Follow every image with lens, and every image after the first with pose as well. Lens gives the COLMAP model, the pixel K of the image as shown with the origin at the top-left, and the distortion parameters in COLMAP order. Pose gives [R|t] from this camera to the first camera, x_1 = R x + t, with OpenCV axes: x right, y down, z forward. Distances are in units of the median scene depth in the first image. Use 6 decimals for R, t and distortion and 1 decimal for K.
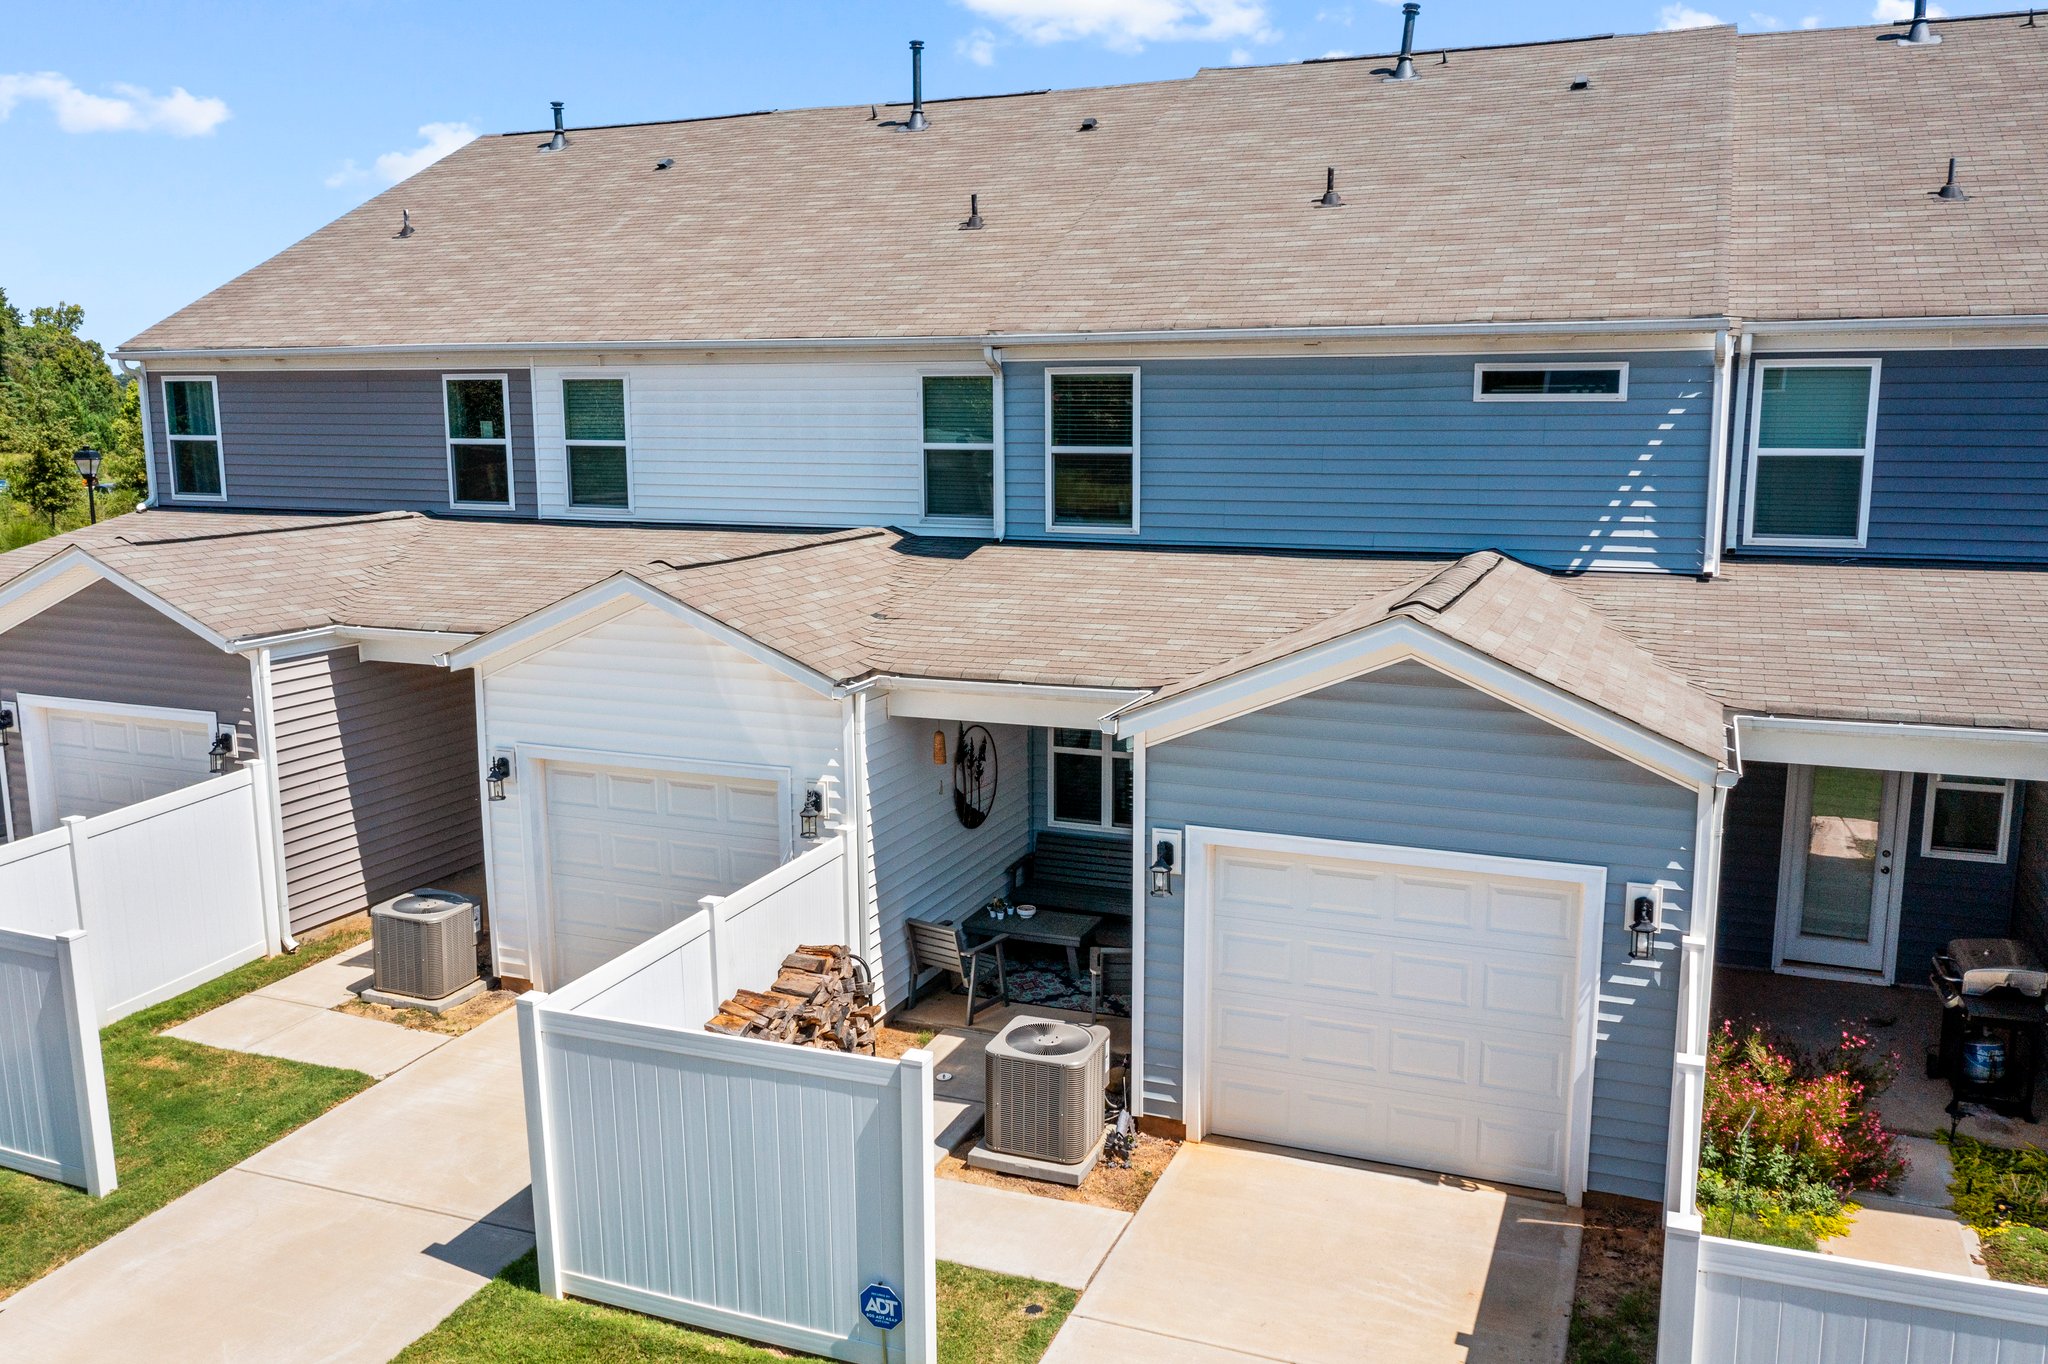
lens RADIAL K [[1622.1, 0, 1018.1], [0, 1622.1, 674.6], [0, 0, 1]] dist [-0.009455, 0.010374]
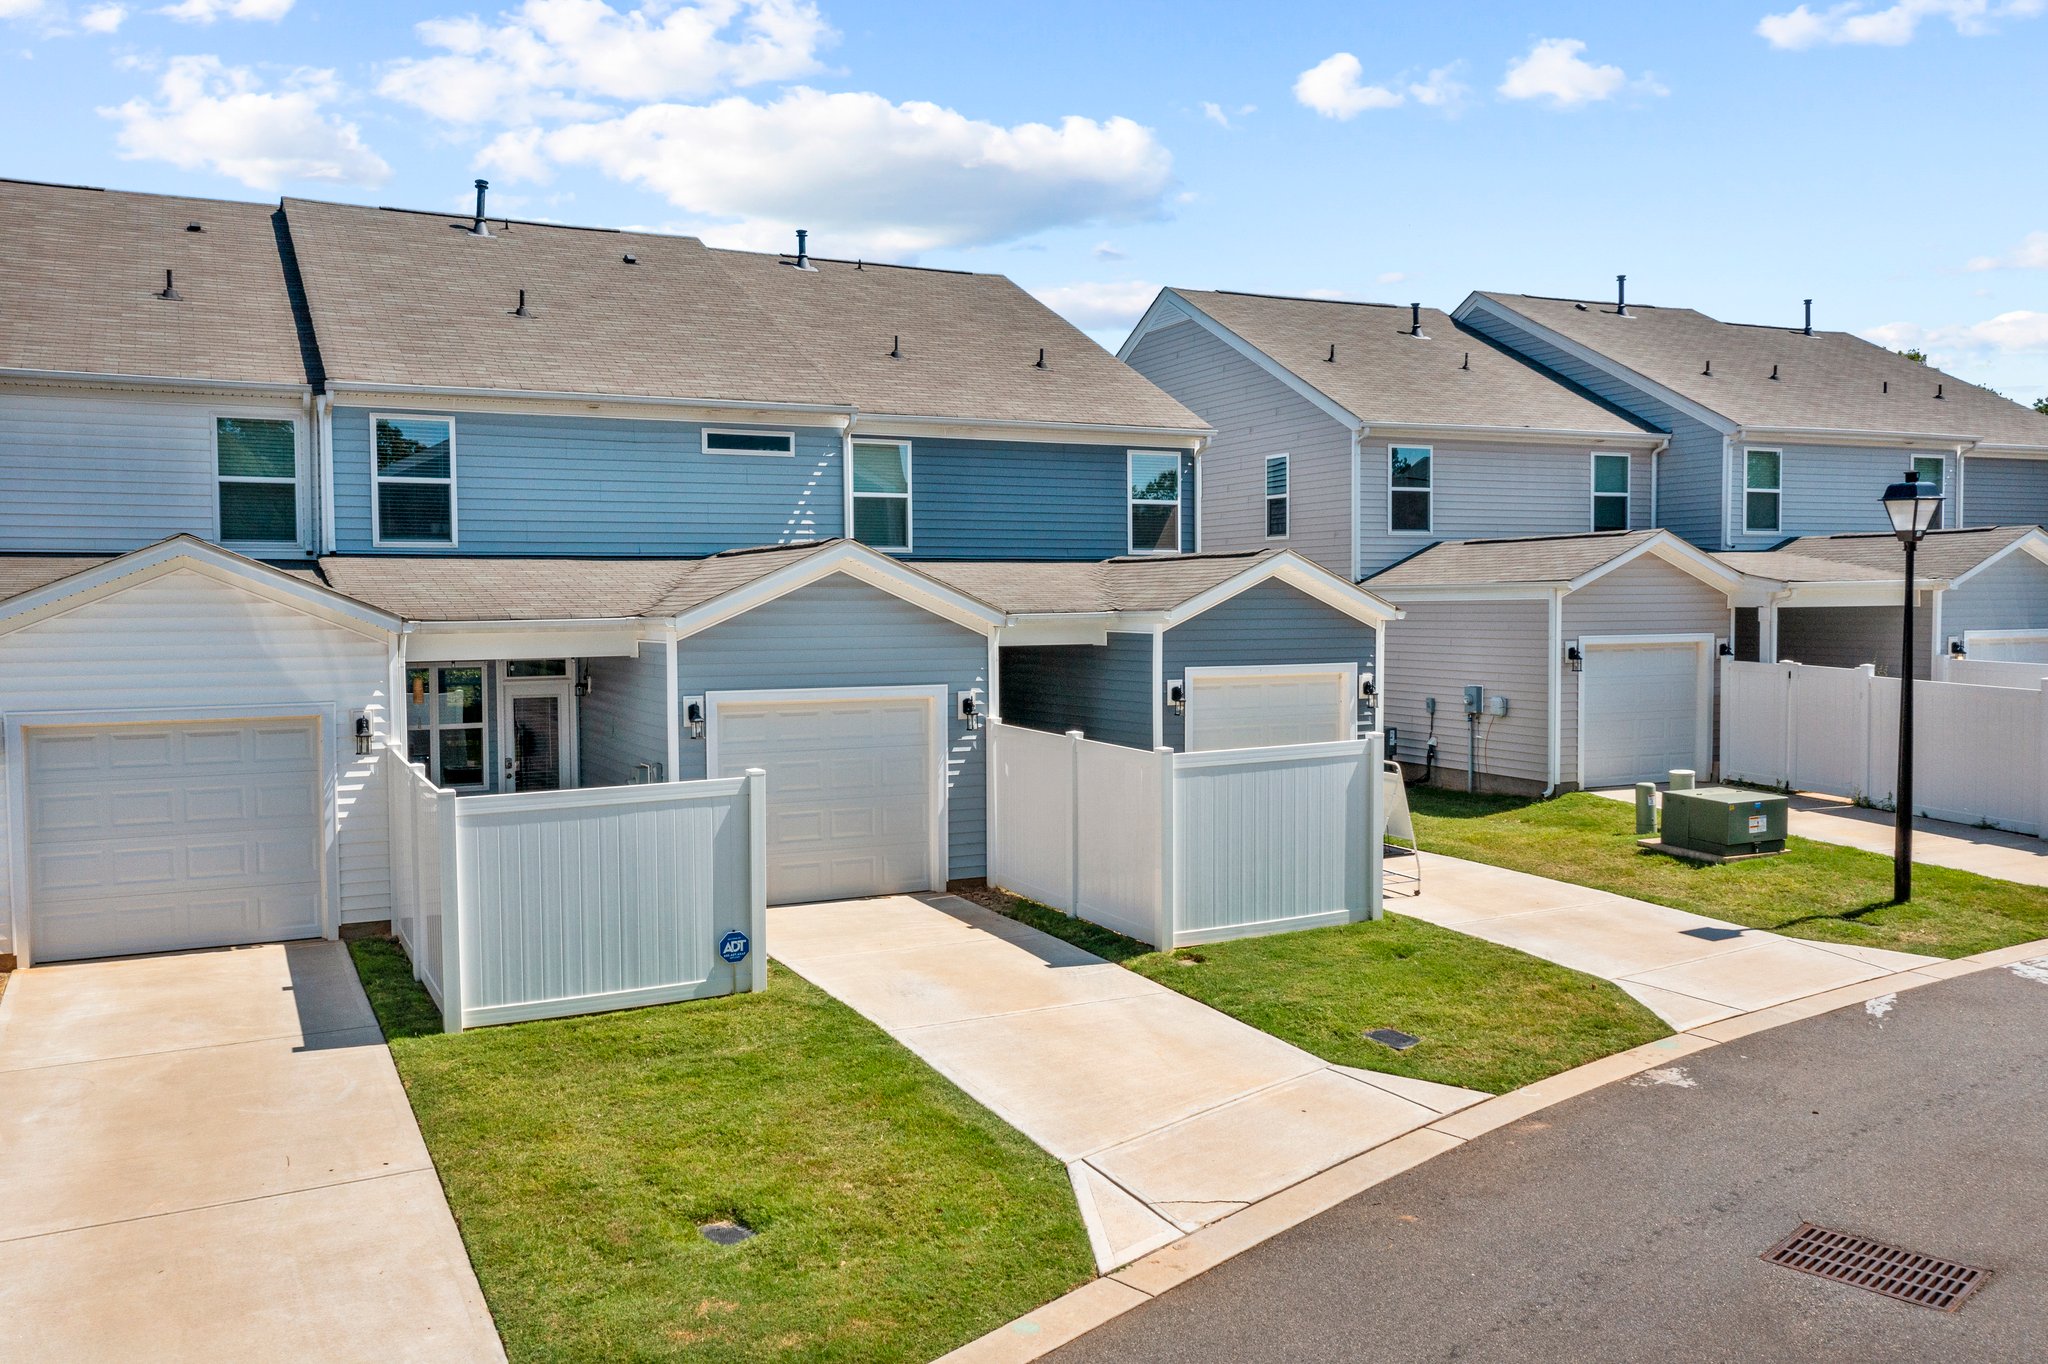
lens RADIAL K [[1639.6, 0, 1024.0], [0, 1639.6, 682.0], [0, 0, 1]] dist [-0.006760, 0.007967]
pose [[0.643499, -0.035620, 0.764618, -0.675348], [0.133503, 0.988829, -0.066291, 0.174779], [-0.753715, 0.144737, 0.641066, -0.148973]]
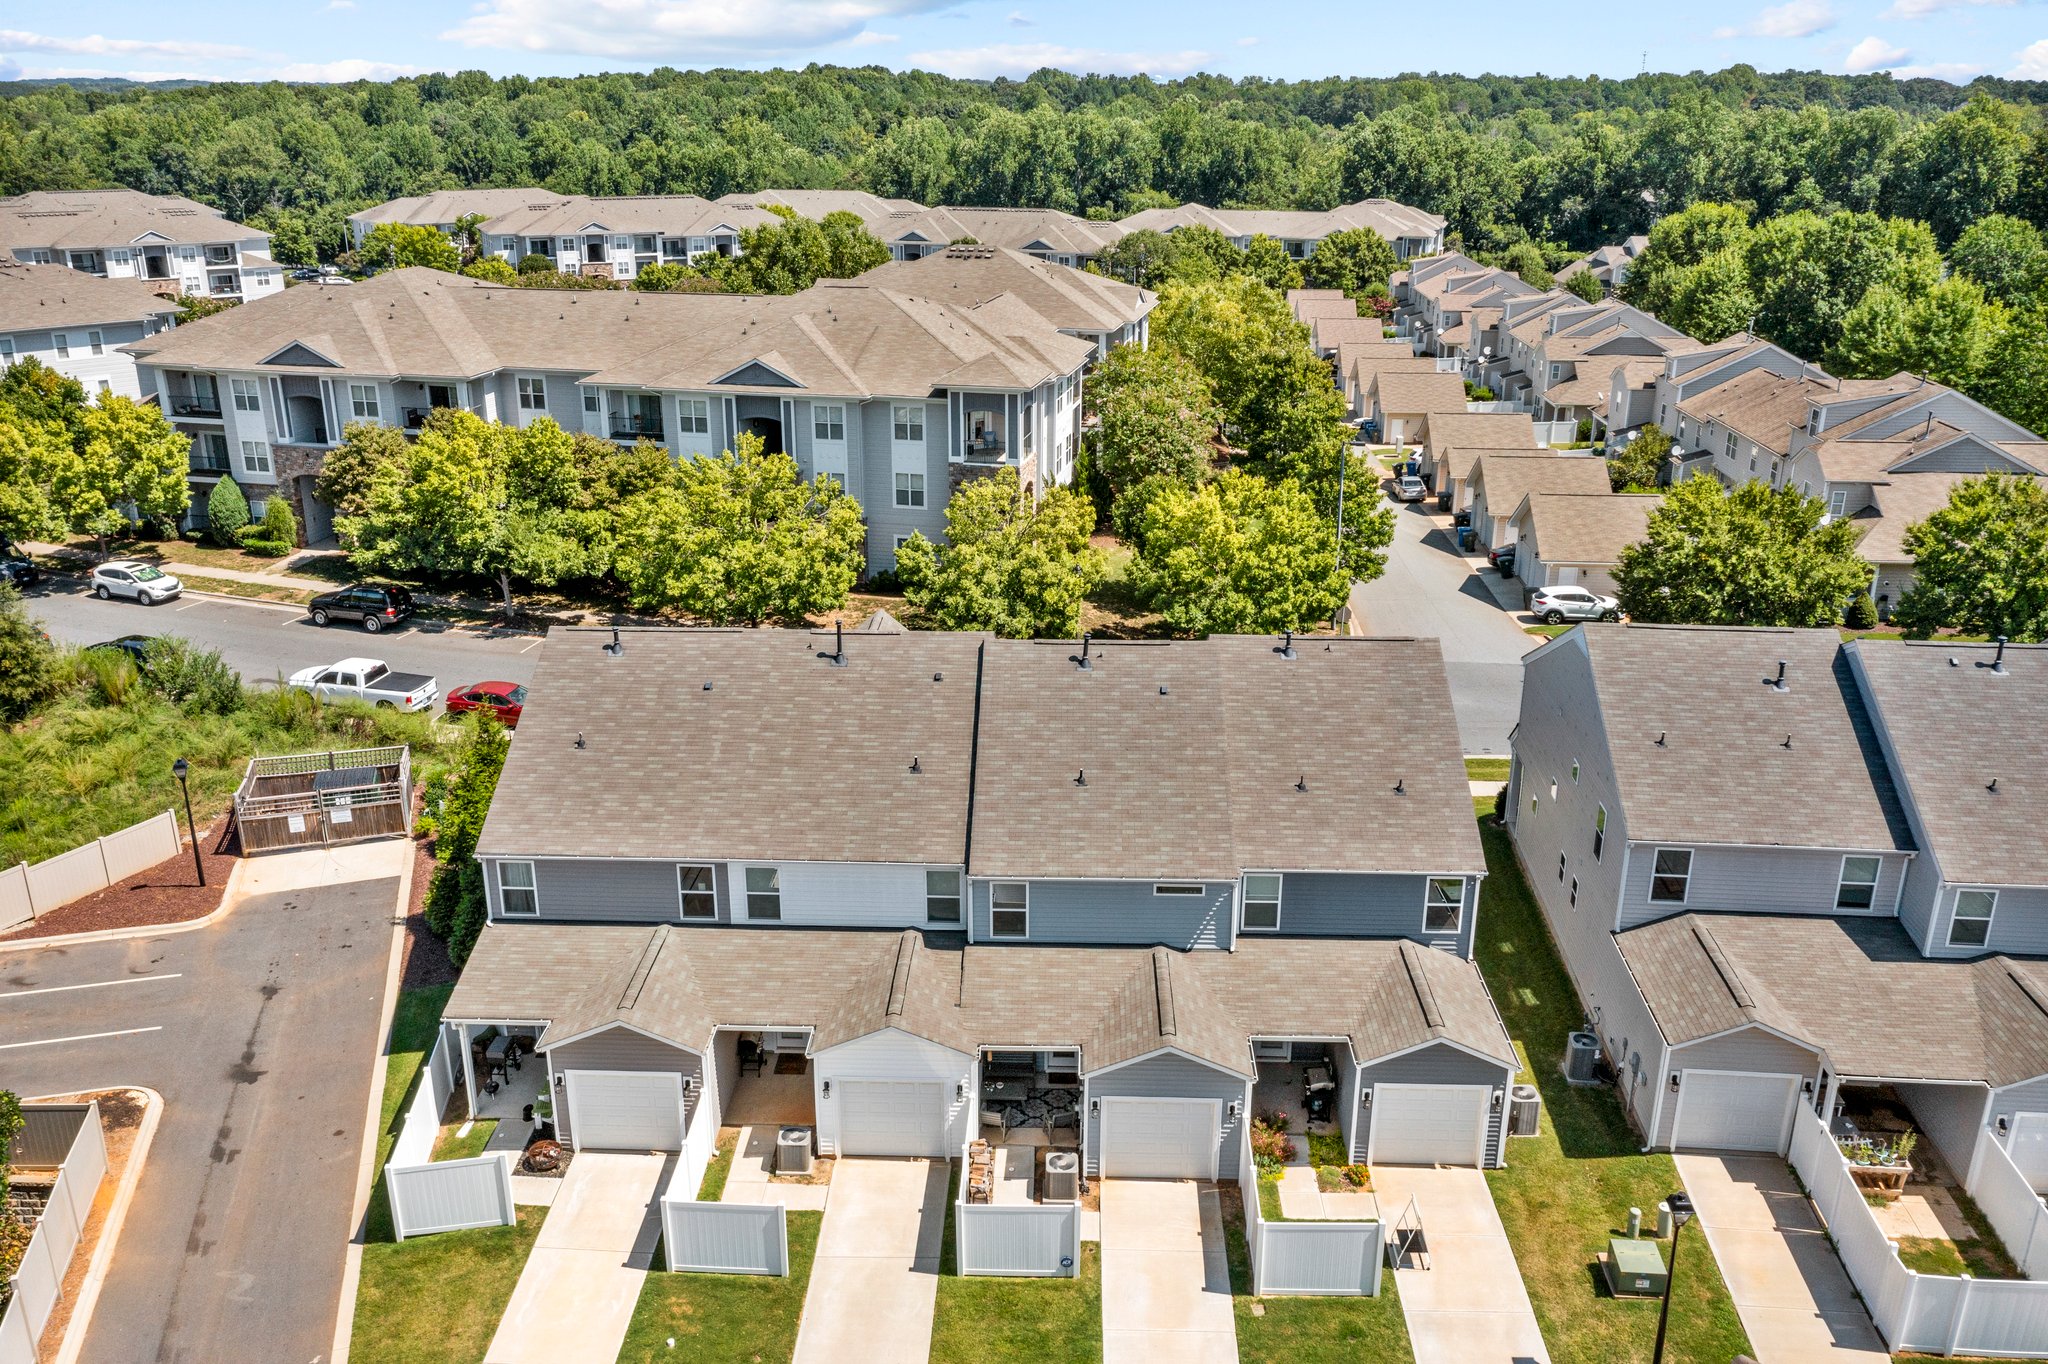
lens RADIAL K [[1617.1, 0, 1020.0], [0, 1617.1, 684.1], [0, 0, 1]] dist [-0.003876, 0.020066]
pose [[0.937138, -0.113594, 0.329953, -0.812521], [0.054999, 0.981797, 0.181795, -1.041868], [-0.344598, -0.152220, 0.926327, -1.449878]]
